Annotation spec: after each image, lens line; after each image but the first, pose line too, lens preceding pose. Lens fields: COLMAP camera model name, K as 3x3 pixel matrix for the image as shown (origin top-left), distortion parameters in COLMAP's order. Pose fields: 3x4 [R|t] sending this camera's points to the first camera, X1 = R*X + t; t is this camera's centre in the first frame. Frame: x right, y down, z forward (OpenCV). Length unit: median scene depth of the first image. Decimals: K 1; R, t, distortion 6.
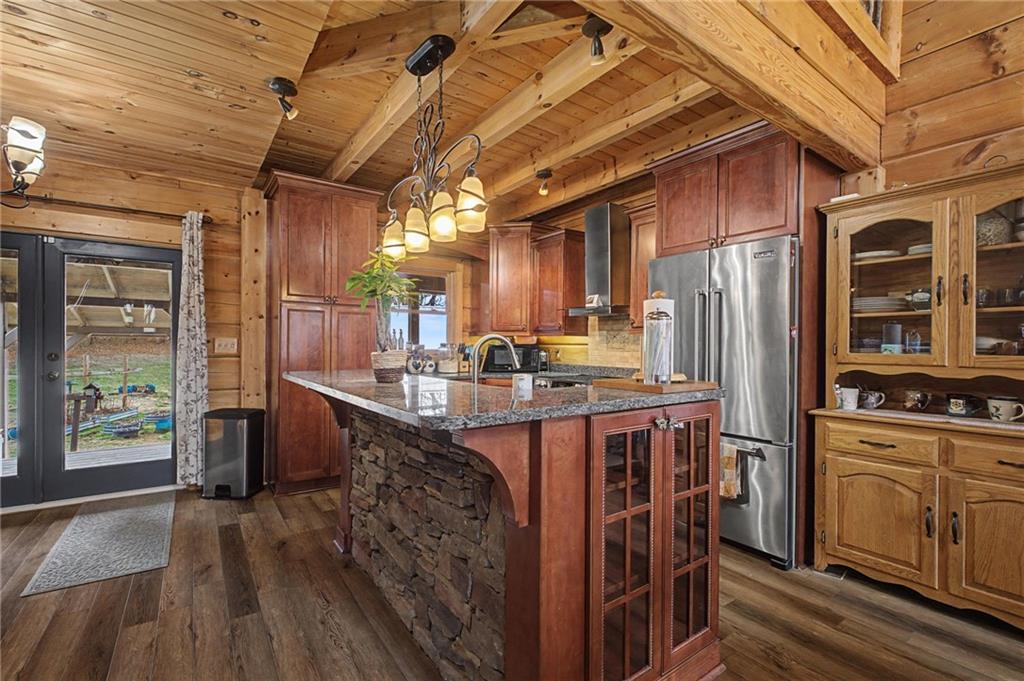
lens RADIAL K [[454.8, 0, 512.3], [0, 454.8, 344.7], [0, 0, 1]] dist [-0.001187, -0.000255]
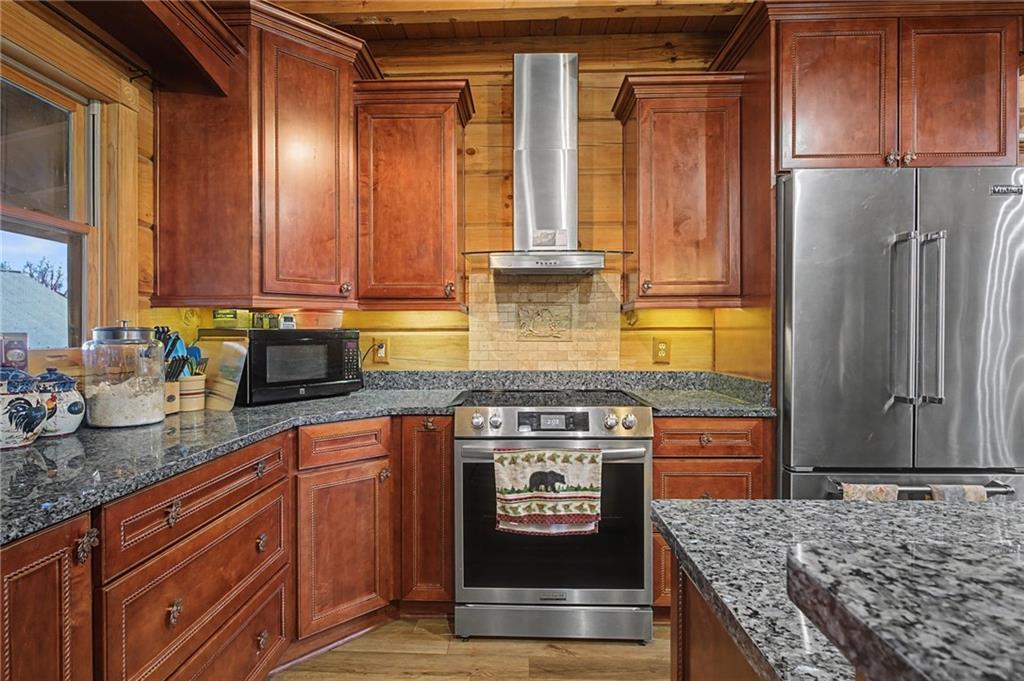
lens RADIAL K [[525.3, 0, 507.2], [0, 525.3, 334.7], [0, 0, 1]] dist [-0.001768, 0.000035]
pose [[0.610114, -0.011363, 0.792232, -0.274074], [0.007129, 0.999935, 0.008851, 0.000497], [-0.792281, 0.000247, 0.610156, 0.609650]]
